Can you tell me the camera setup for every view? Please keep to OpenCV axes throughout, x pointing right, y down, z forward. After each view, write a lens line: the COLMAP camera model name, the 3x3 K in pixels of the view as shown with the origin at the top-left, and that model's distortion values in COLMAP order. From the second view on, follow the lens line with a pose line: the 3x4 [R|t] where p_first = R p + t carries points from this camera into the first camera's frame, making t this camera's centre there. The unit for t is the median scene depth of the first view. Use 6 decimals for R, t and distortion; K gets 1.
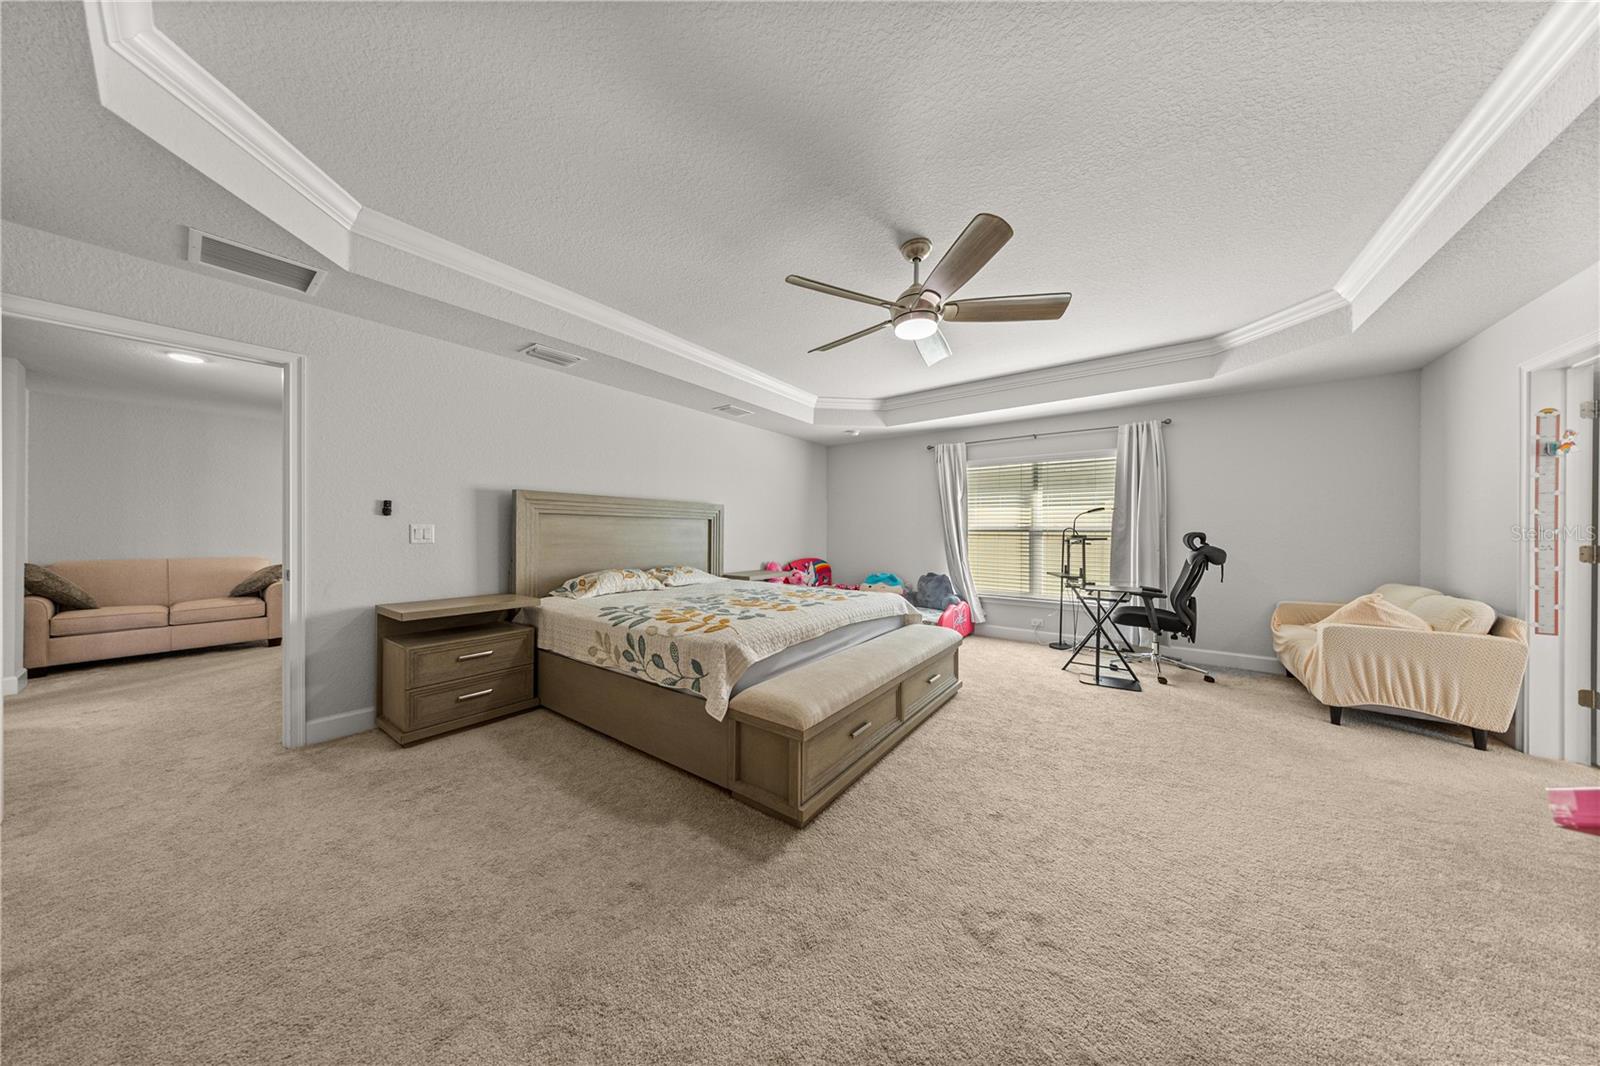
lens RADIAL K [[467.6, 0, 800.0], [0, 467.6, 533.0], [0, 0, 1]] dist [-0.019239, -0.000080]
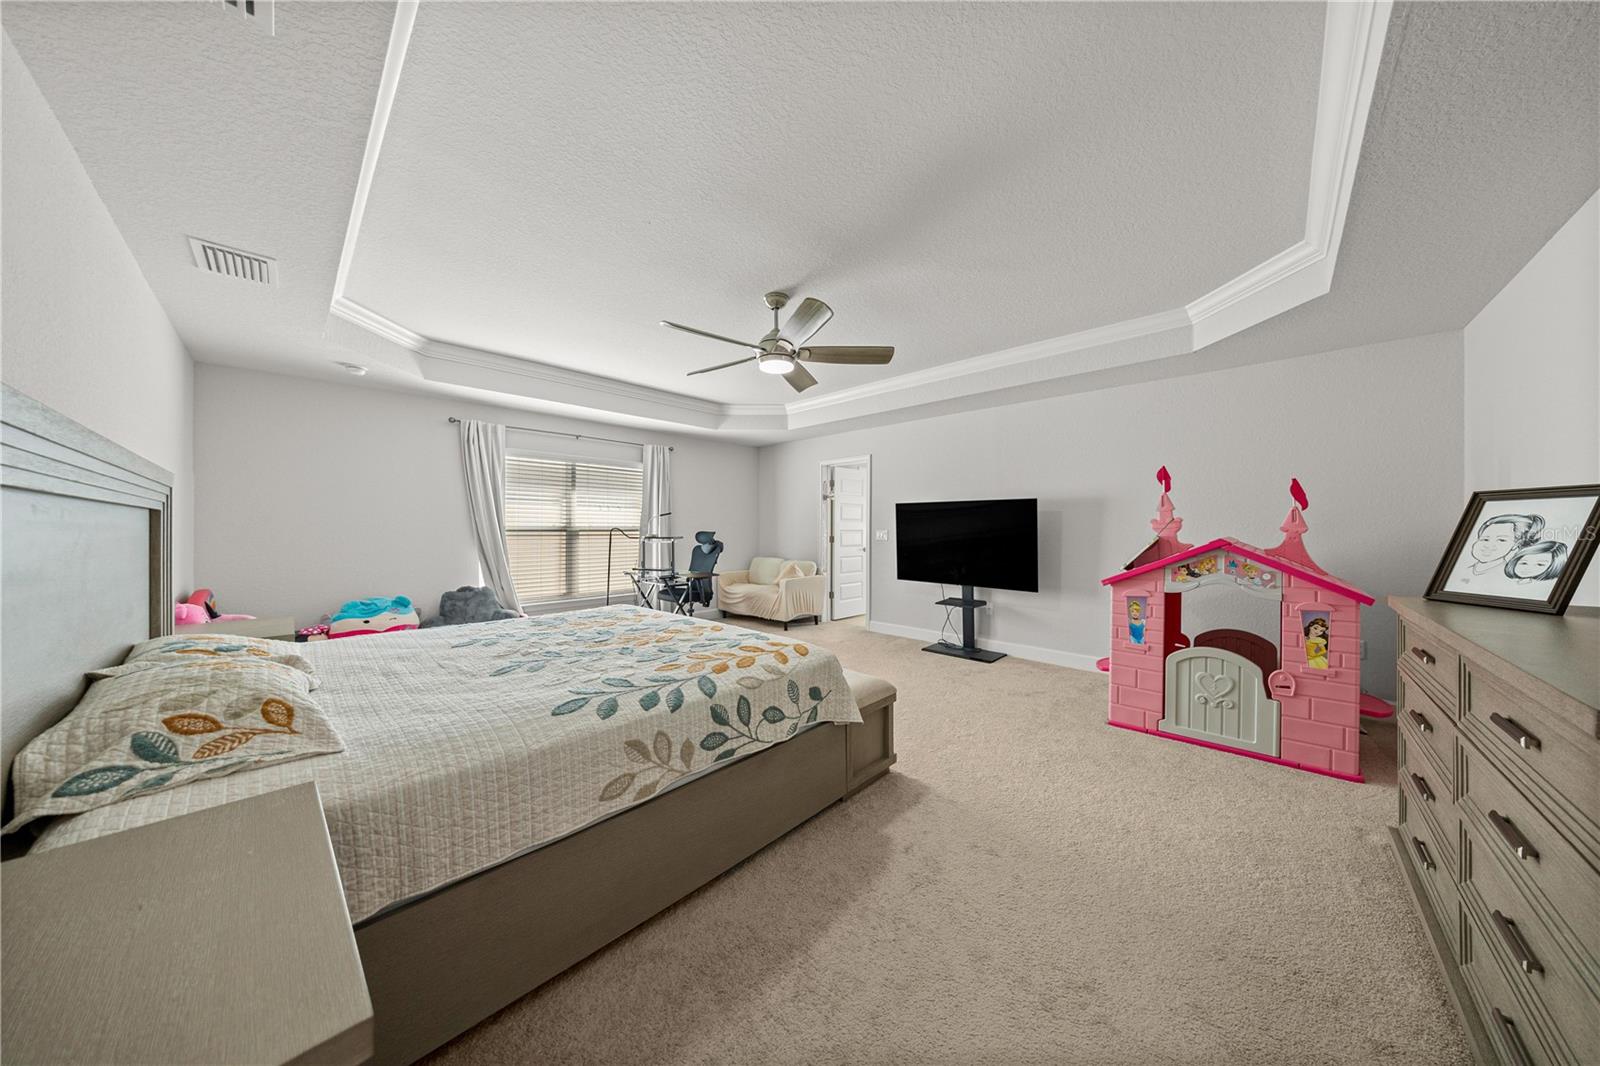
lens RADIAL K [[497.7, 0, 778.8], [0, 497.7, 528.8], [0, 0, 1]] dist [0.000832, 0.000091]
pose [[0.141886, -0.006796, 0.989860, -0.973100], [-0.005730, 0.999954, 0.007686, -0.031655], [-0.989866, -0.006762, 0.141841, 0.770224]]
